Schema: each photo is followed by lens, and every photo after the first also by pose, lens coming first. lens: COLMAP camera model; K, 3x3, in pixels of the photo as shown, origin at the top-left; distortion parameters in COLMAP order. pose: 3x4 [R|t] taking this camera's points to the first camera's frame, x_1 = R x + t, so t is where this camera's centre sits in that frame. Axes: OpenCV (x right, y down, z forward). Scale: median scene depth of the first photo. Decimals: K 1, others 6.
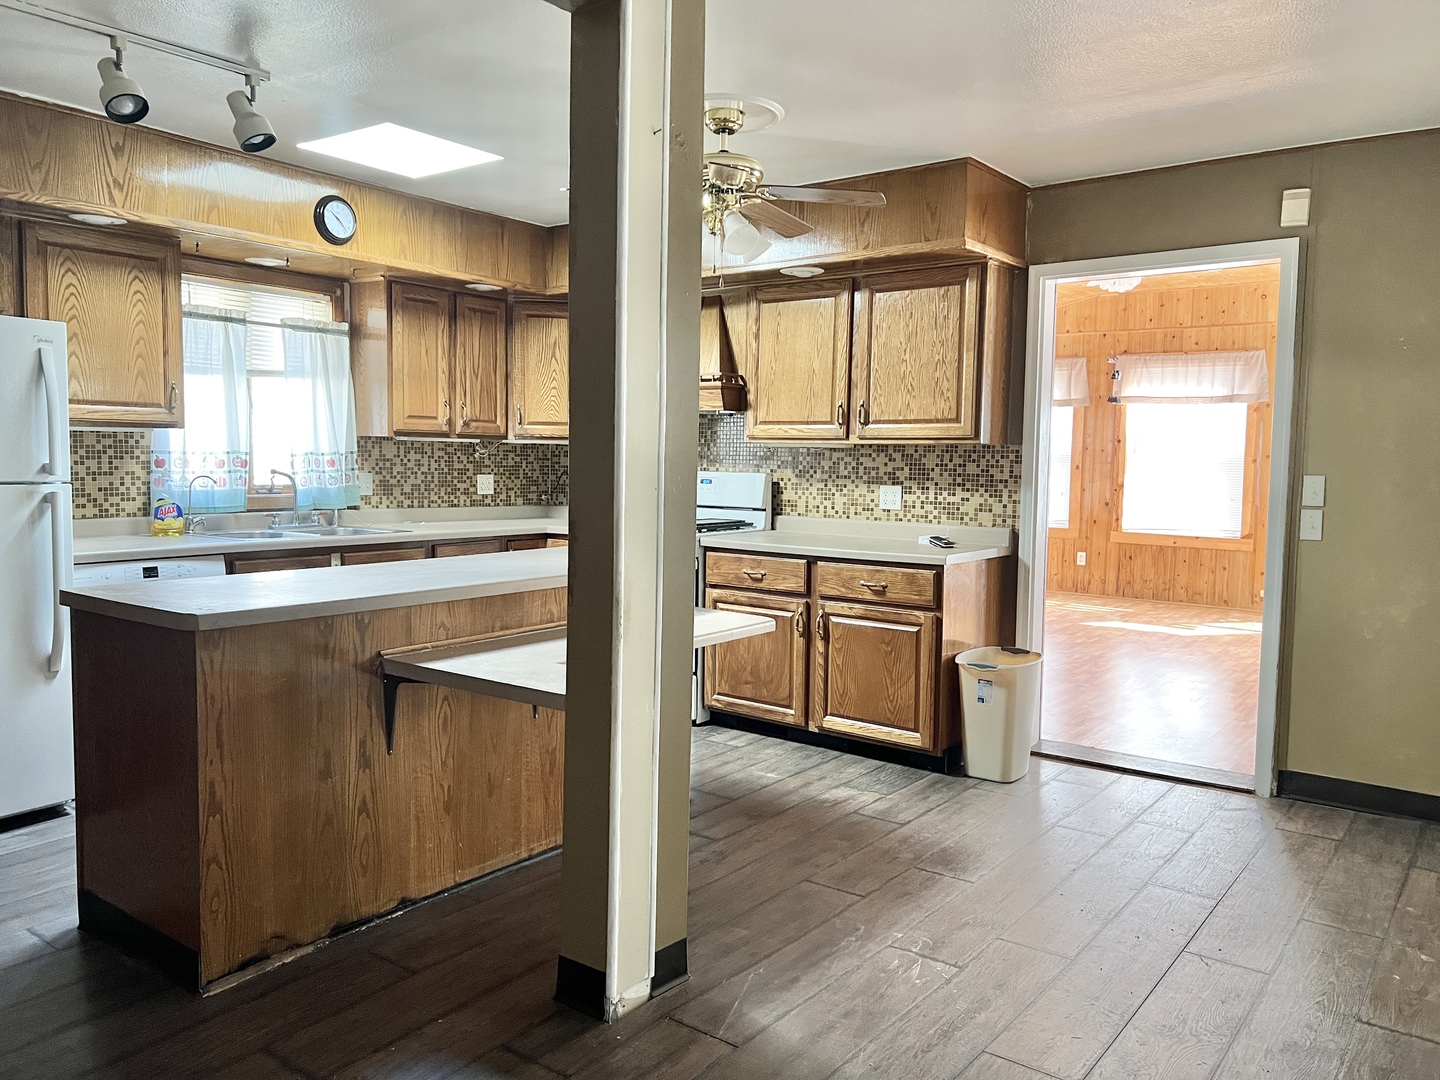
lens RADIAL K [[1079.7, 0, 709.9], [0, 1079.7, 537.2], [0, 0, 1]] dist [0.063031, -0.070768]
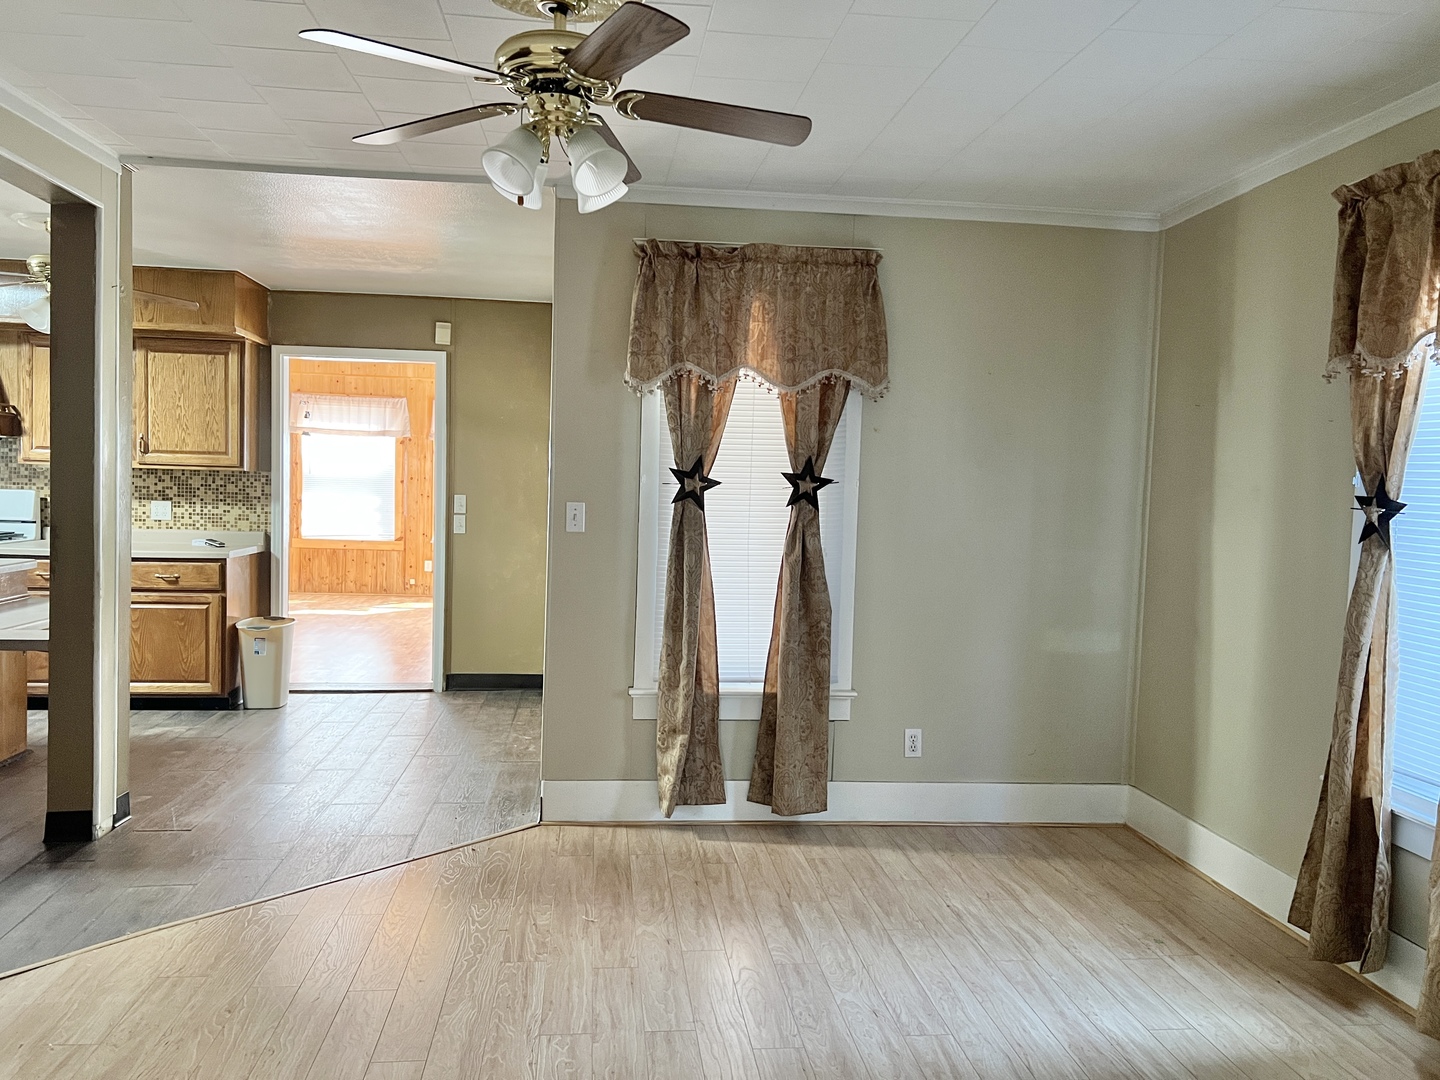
lens RADIAL K [[1079.7, 0, 719.6], [0, 1079.7, 542.3], [0, 0, 1]] dist [0.063031, -0.070768]
pose [[0.716887, -0.029552, 0.696563, -0.276248], [0.034901, 0.999370, 0.006480, 0.016411], [-0.696315, 0.019665, 0.717466, -0.402275]]
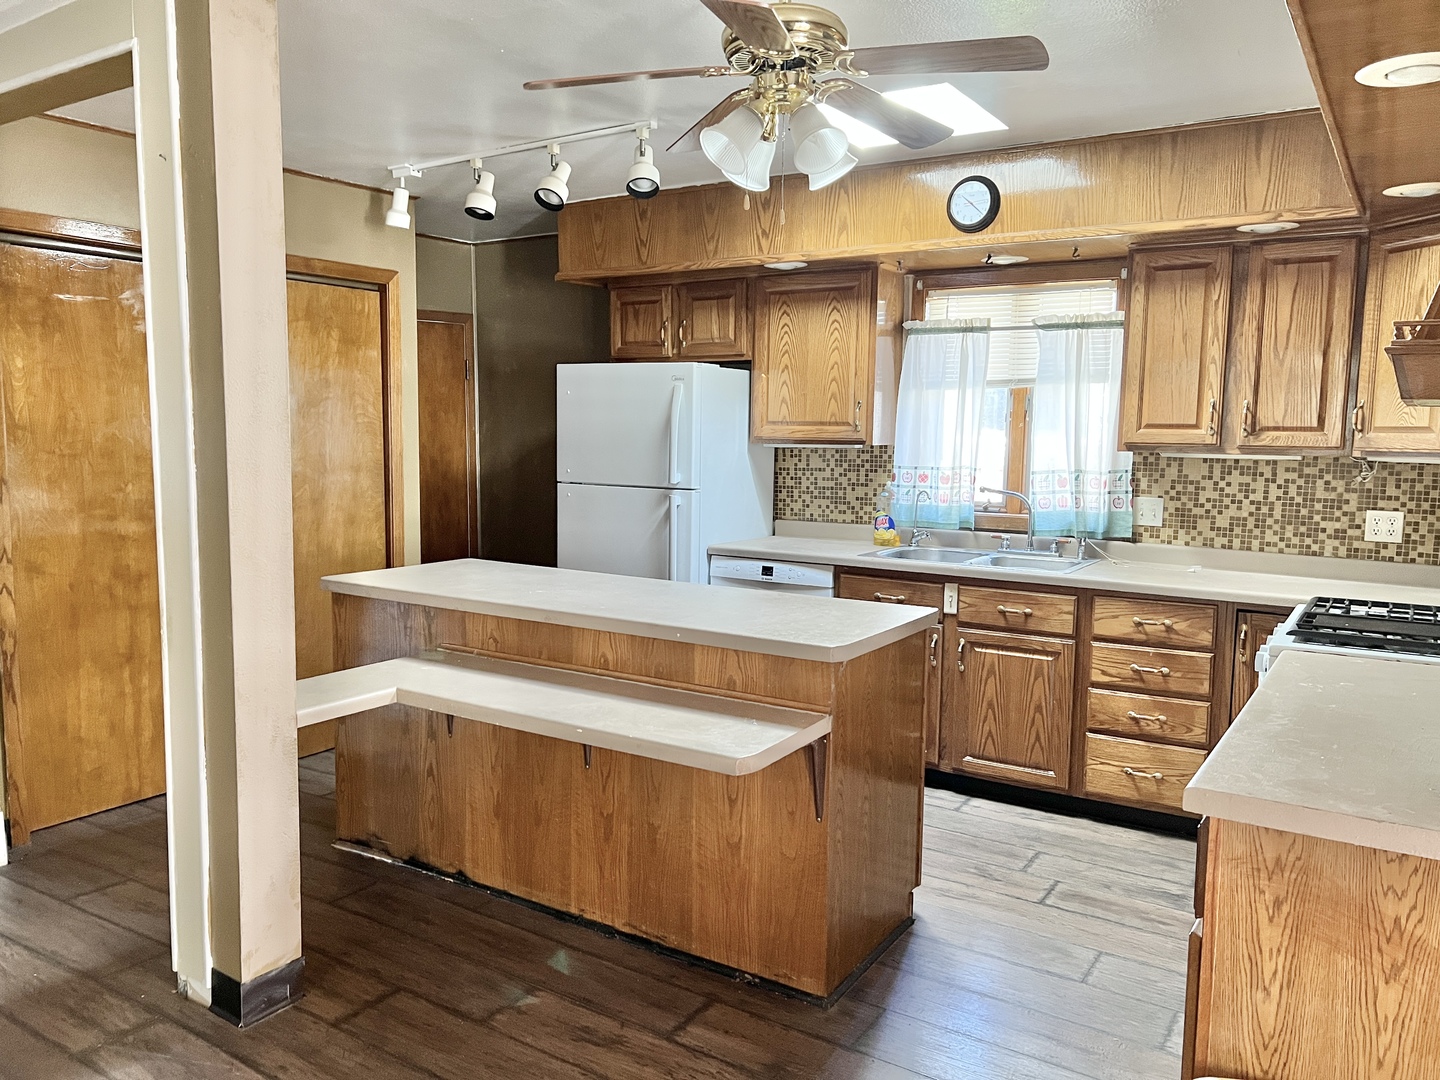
lens RADIAL K [[1079.7, 0, 721.3], [0, 1079.7, 549.3], [0, 0, 1]] dist [0.063031, -0.070768]
pose [[0.081853, 0.096044, -0.992006, 0.470974], [-0.091067, 0.991903, 0.088520, -0.067478], [0.992475, 0.083093, 0.089937, 0.662216]]
